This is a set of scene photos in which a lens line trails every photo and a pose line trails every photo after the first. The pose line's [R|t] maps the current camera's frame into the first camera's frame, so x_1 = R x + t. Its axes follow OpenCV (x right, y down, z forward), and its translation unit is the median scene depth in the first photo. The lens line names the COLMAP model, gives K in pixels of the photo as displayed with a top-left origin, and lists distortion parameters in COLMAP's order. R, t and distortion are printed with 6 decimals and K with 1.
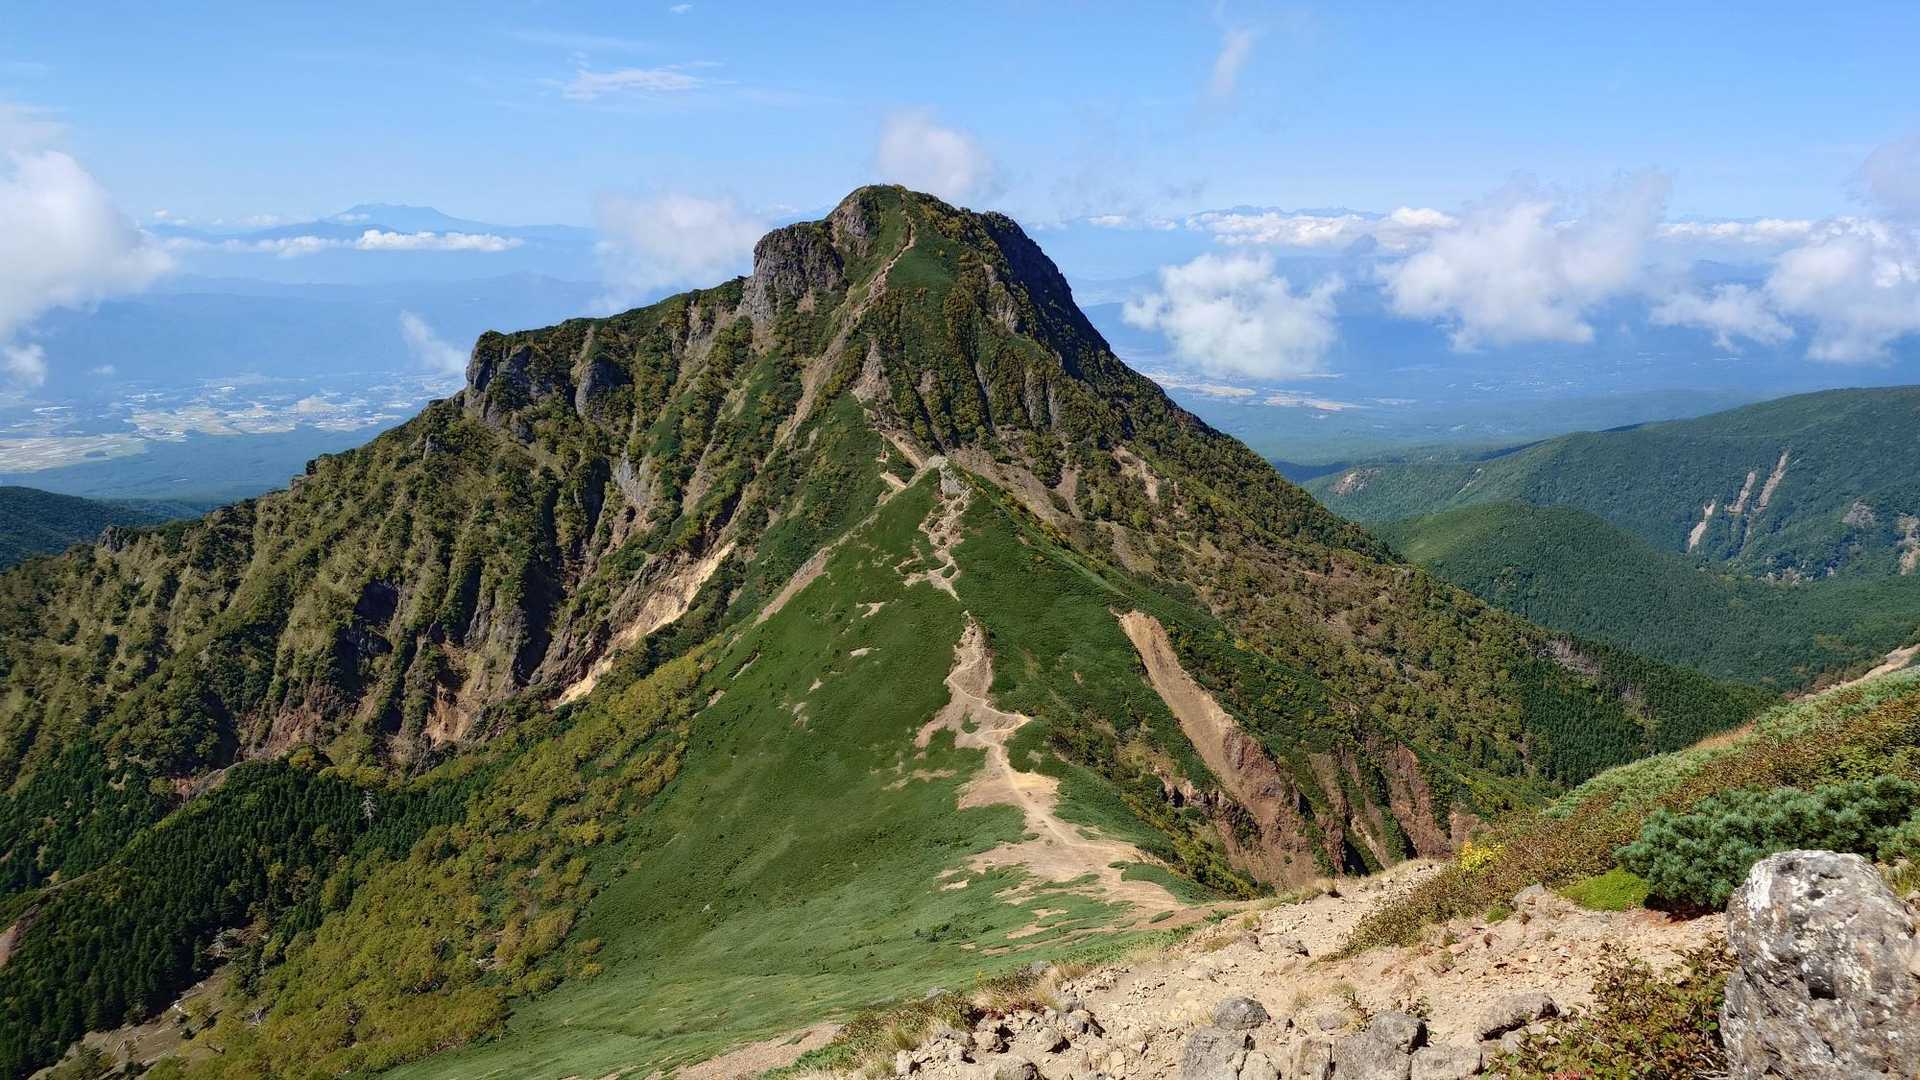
lens RADIAL K [[1591.6, 0, 960.0], [0, 1591.6, 540.0], [0, 0, 1]] dist [0.005551, 0.004454]
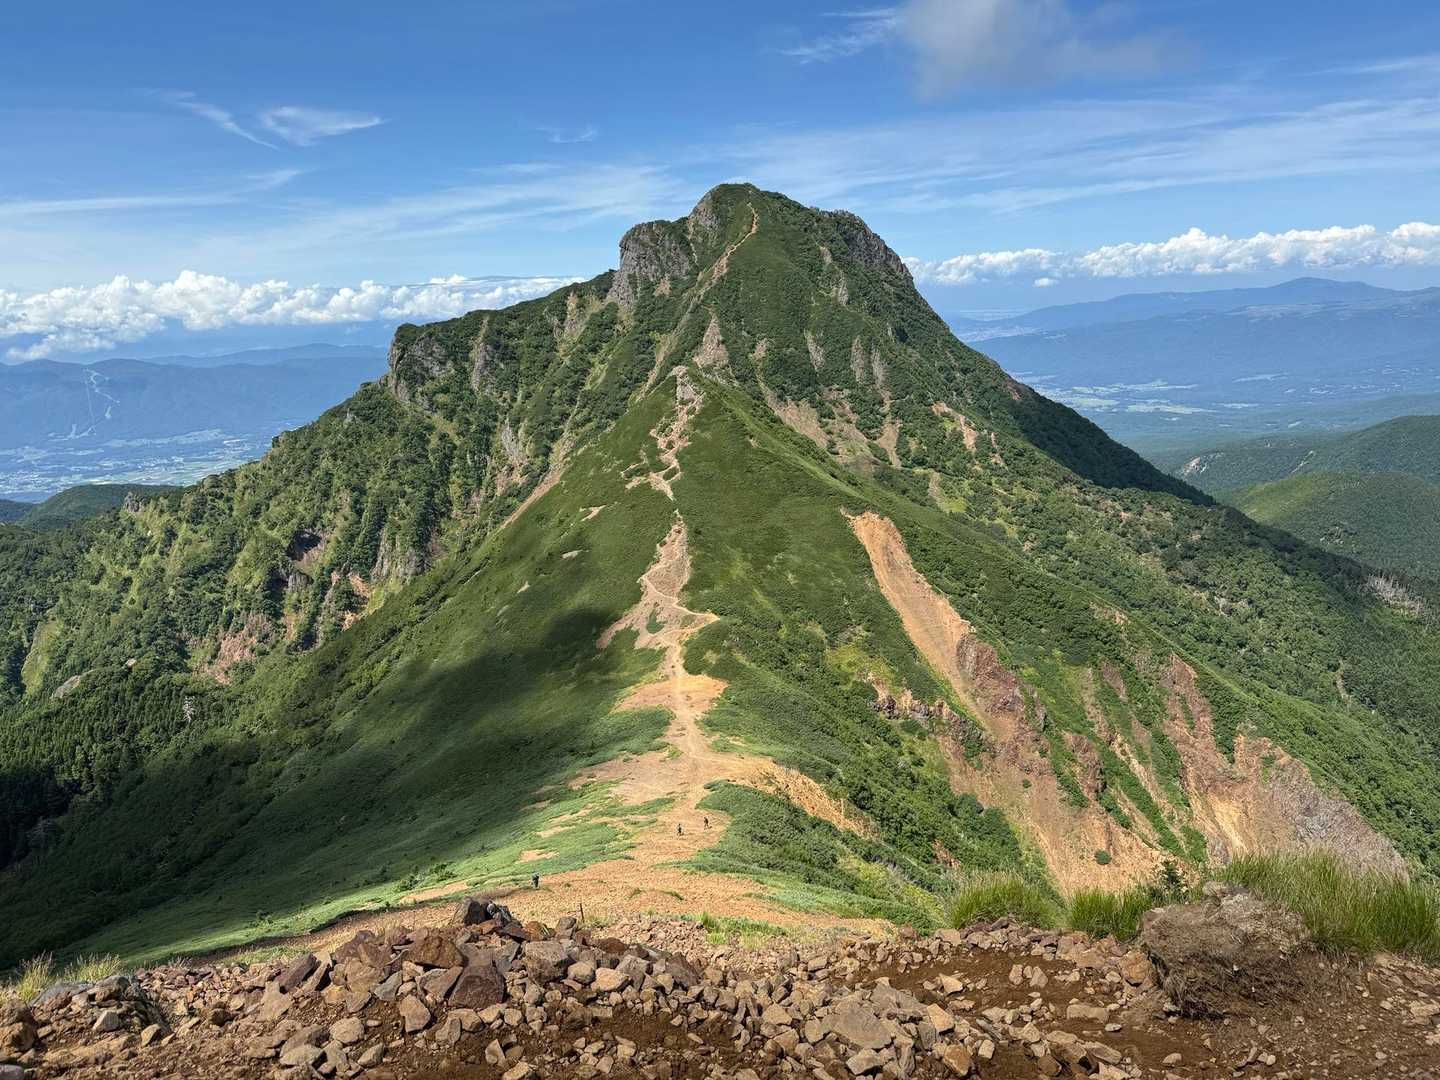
lens RADIAL K [[1076.7, 0, 721.2], [0, 1076.7, 571.4], [0, 0, 1]] dist [0.161562, -0.275642]
pose [[0.982282, -0.006727, -0.187289, 0.096864], [0.010613, 0.999749, 0.019753, 0.044401], [0.187109, -0.021390, 0.982106, 0.239196]]
